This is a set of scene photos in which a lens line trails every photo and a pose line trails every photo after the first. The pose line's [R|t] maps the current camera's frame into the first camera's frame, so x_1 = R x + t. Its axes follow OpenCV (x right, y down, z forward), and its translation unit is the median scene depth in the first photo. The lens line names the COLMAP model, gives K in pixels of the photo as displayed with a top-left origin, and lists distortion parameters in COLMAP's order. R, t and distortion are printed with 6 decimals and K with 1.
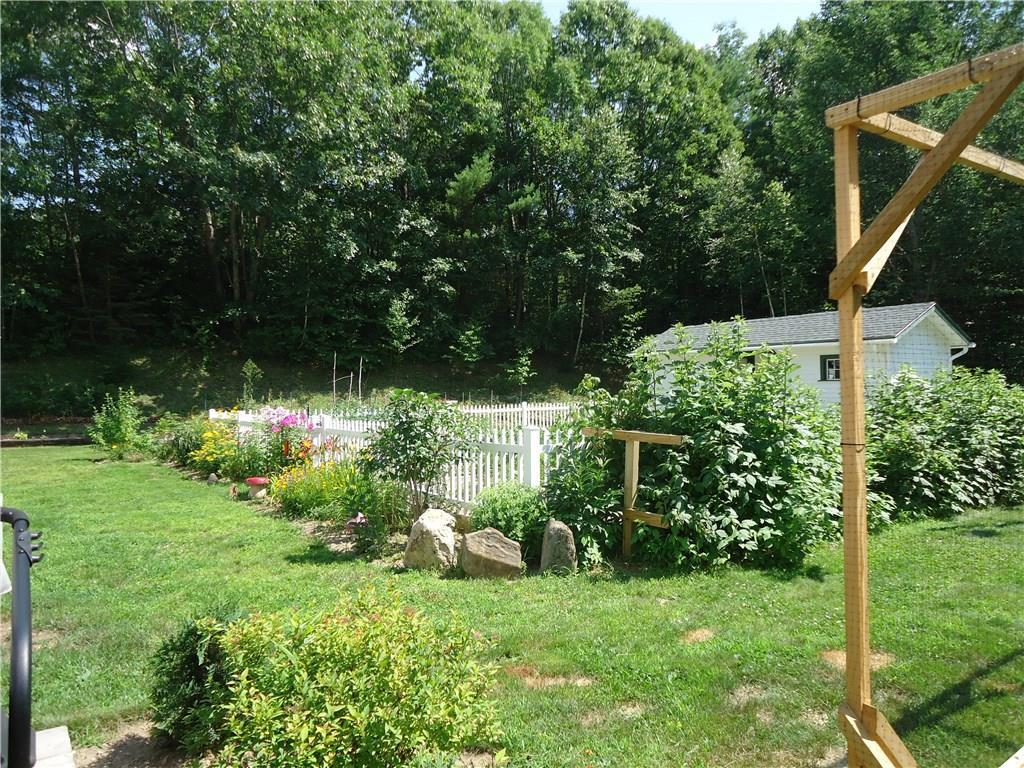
lens RADIAL K [[738.6, 0, 510.0], [0, 738.6, 383.1], [0, 0, 1]] dist [-0.039474, 0.004595]
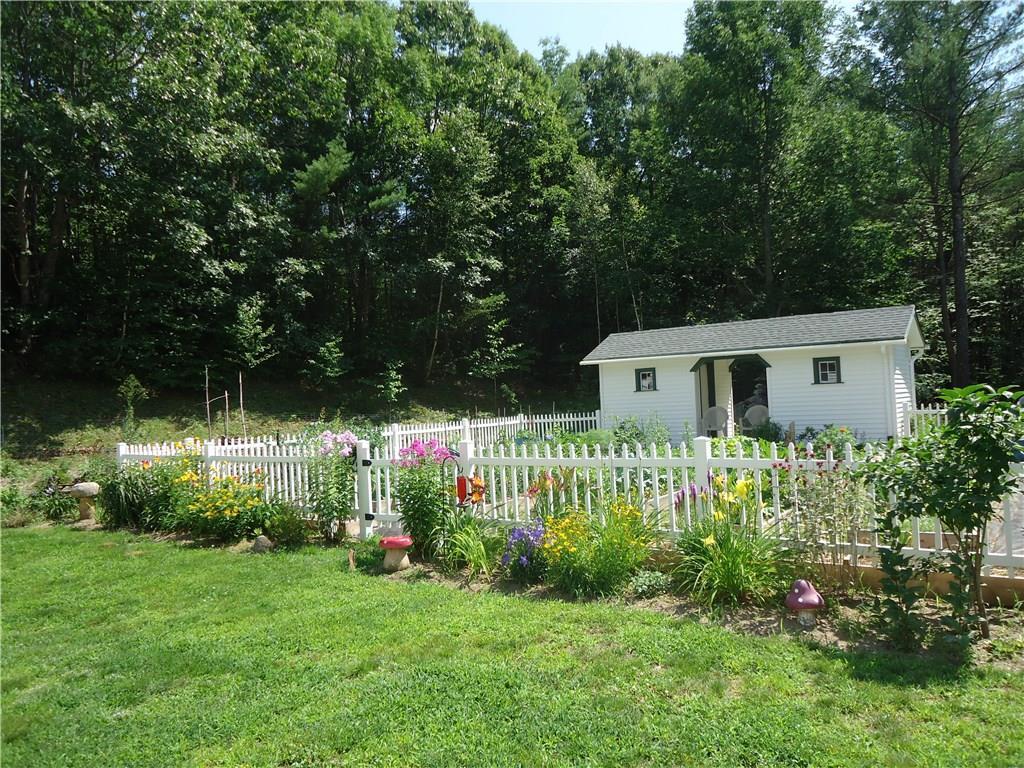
lens RADIAL K [[738.6, 0, 512.8], [0, 738.6, 382.5], [0, 0, 1]] dist [-0.039474, 0.004595]
pose [[0.942588, -0.021072, 0.333292, -0.139241], [0.029572, 0.999353, -0.020451, 0.001378], [-0.332645, 0.029133, 0.942602, 0.103320]]
